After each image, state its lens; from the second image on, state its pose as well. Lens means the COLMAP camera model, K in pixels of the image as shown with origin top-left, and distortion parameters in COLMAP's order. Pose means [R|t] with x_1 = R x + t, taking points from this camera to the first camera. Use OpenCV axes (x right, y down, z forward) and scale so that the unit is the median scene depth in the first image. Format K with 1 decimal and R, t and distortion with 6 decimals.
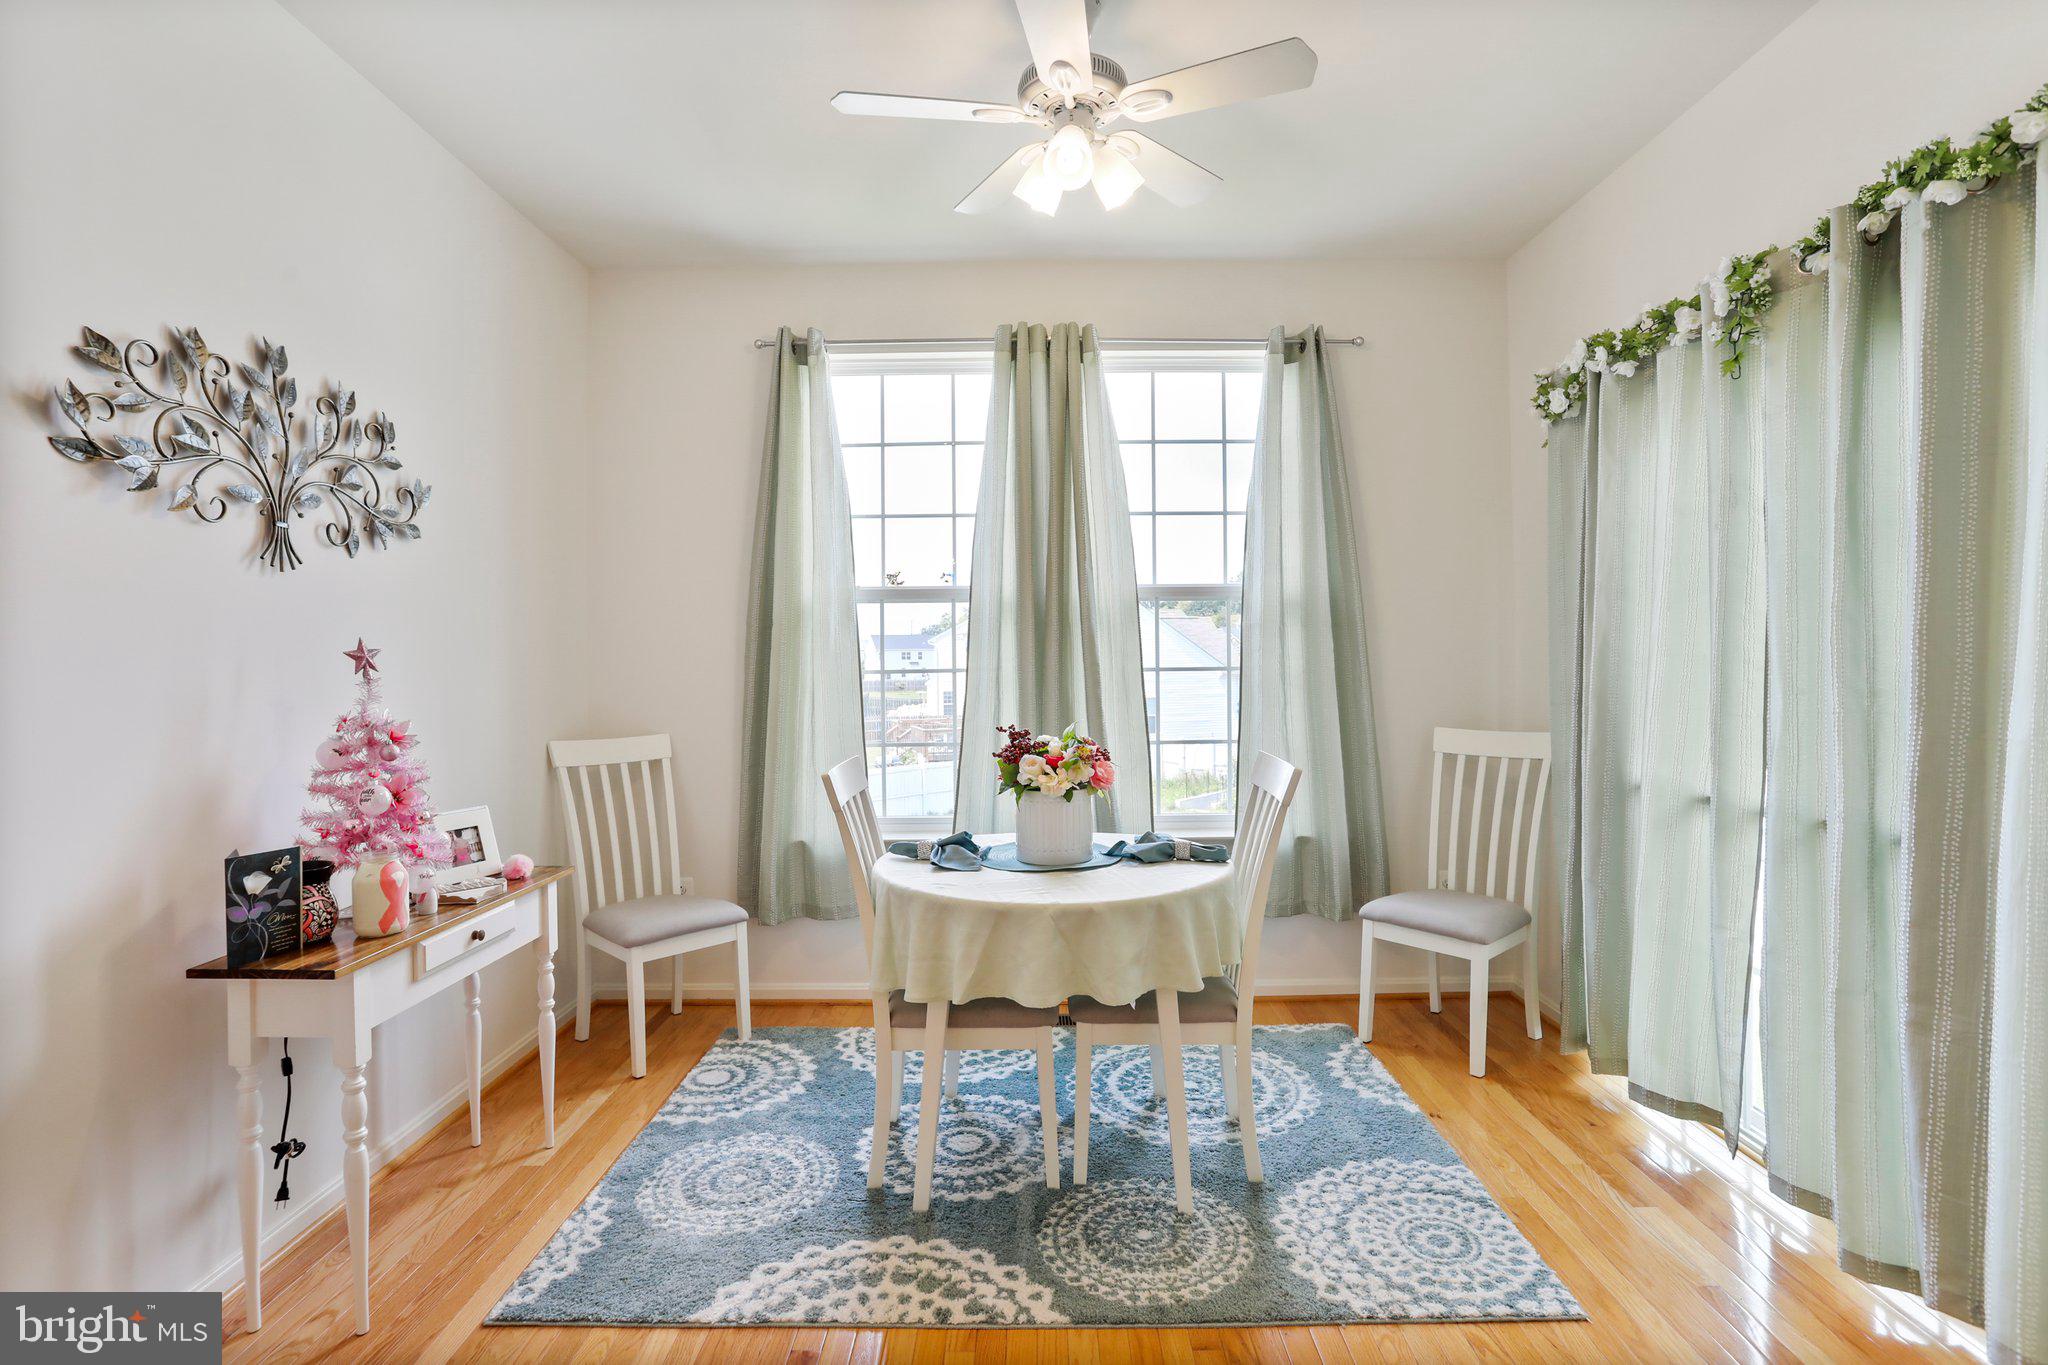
lens RADIAL K [[1021.7, 0, 1050.4], [0, 1021.7, 652.1], [0, 0, 1]] dist [-0.000452, 0.001063]
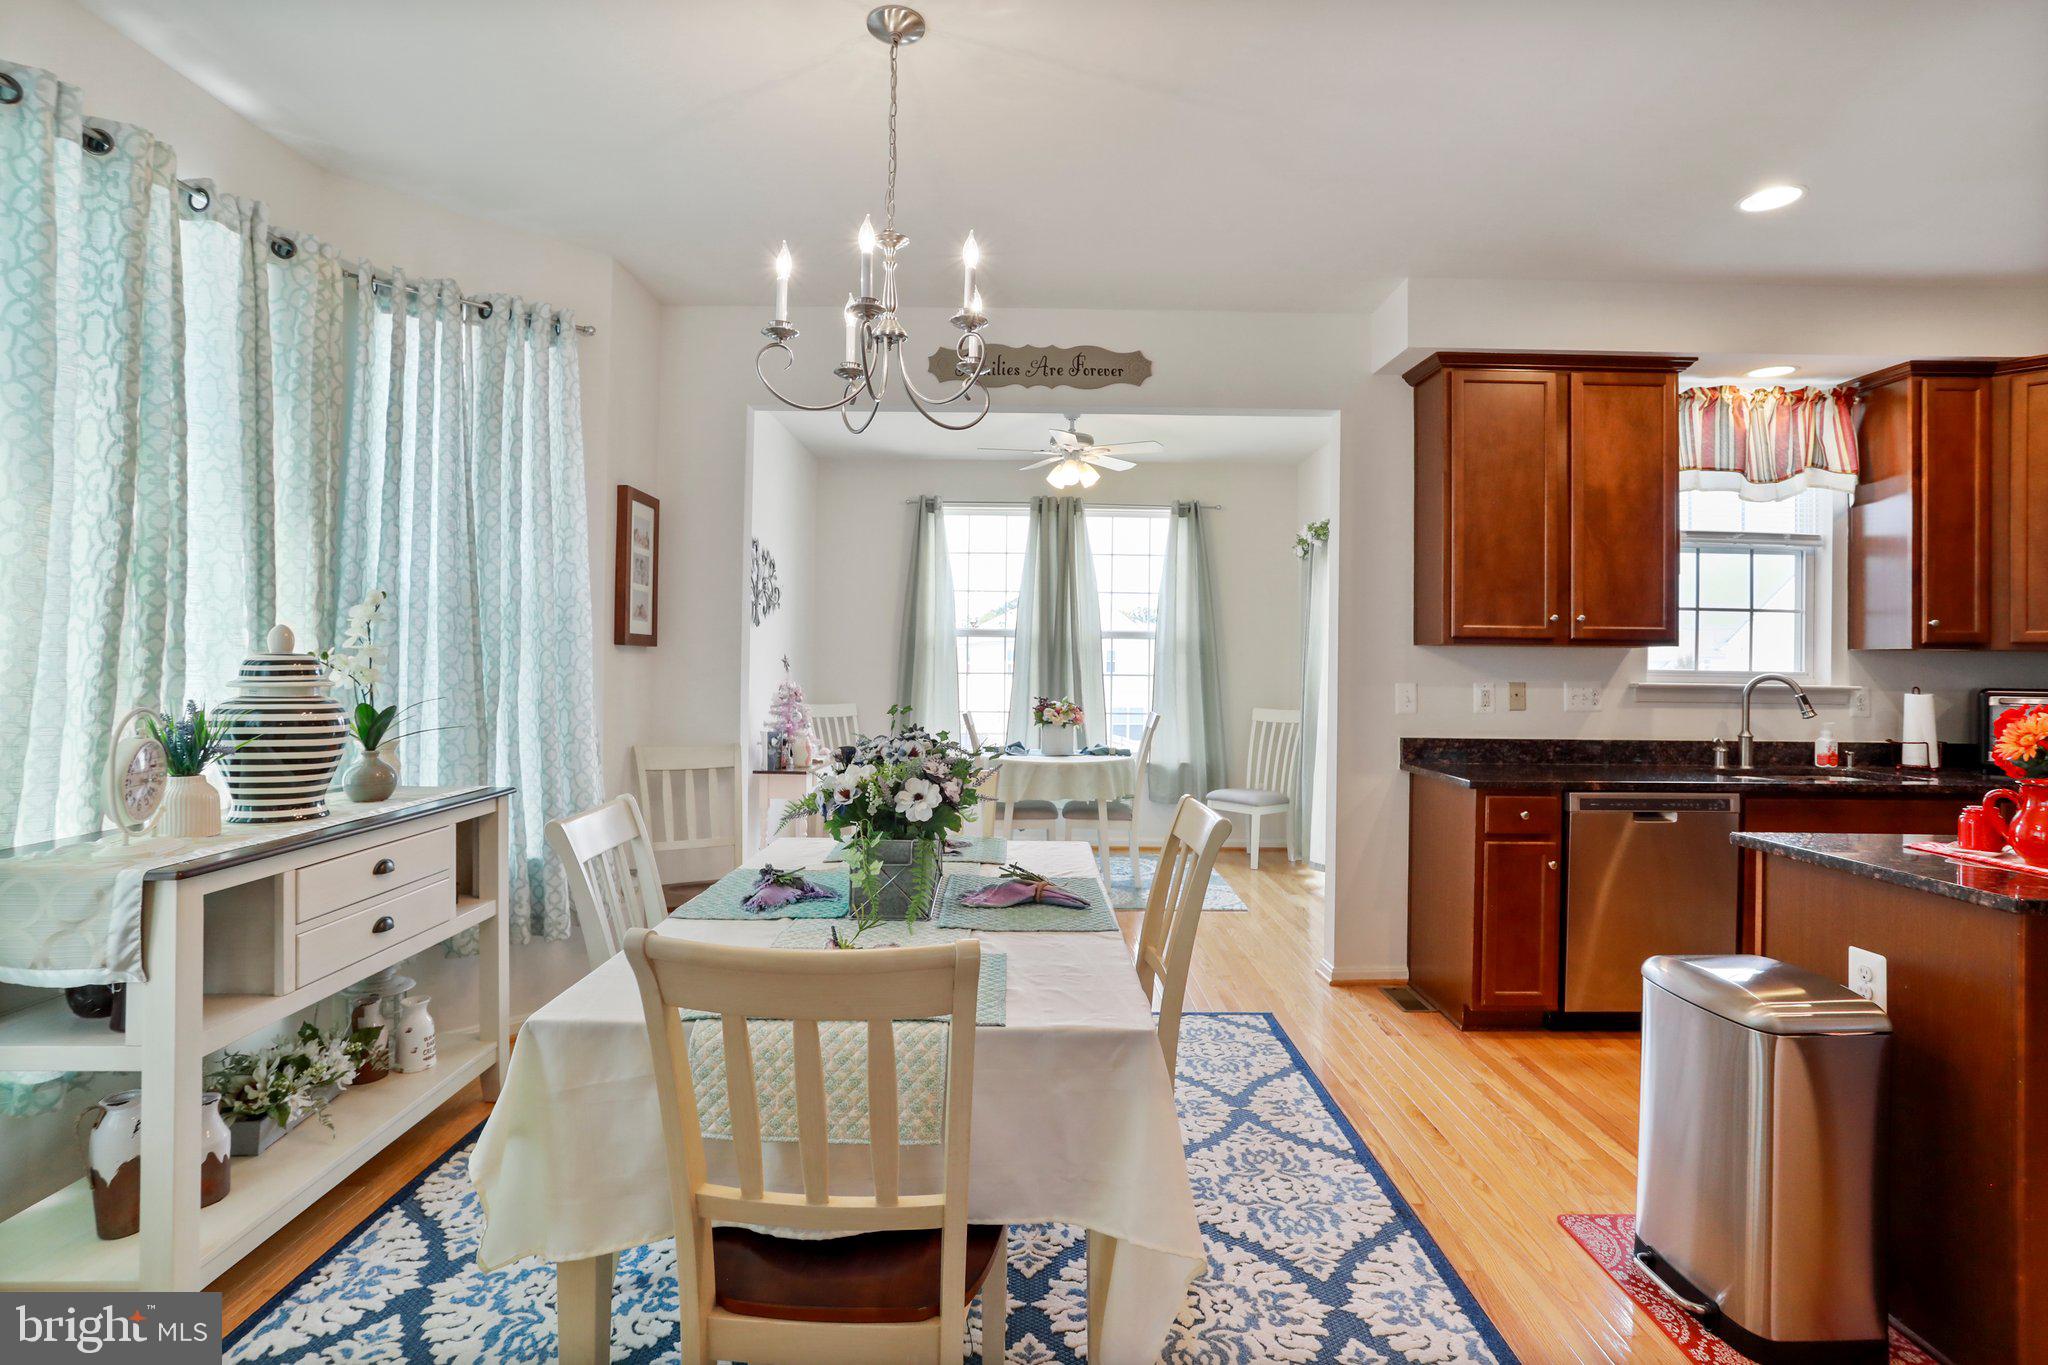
lens RADIAL K [[1021.7, 0, 1050.4], [0, 1021.7, 652.1], [0, 0, 1]] dist [-0.000452, 0.001063]
pose [[0.999753, 0.021604, 0.005288, -0.022217], [-0.021553, 0.999722, -0.009553, -0.004849], [-0.005493, 0.009437, 0.999940, -1.008306]]
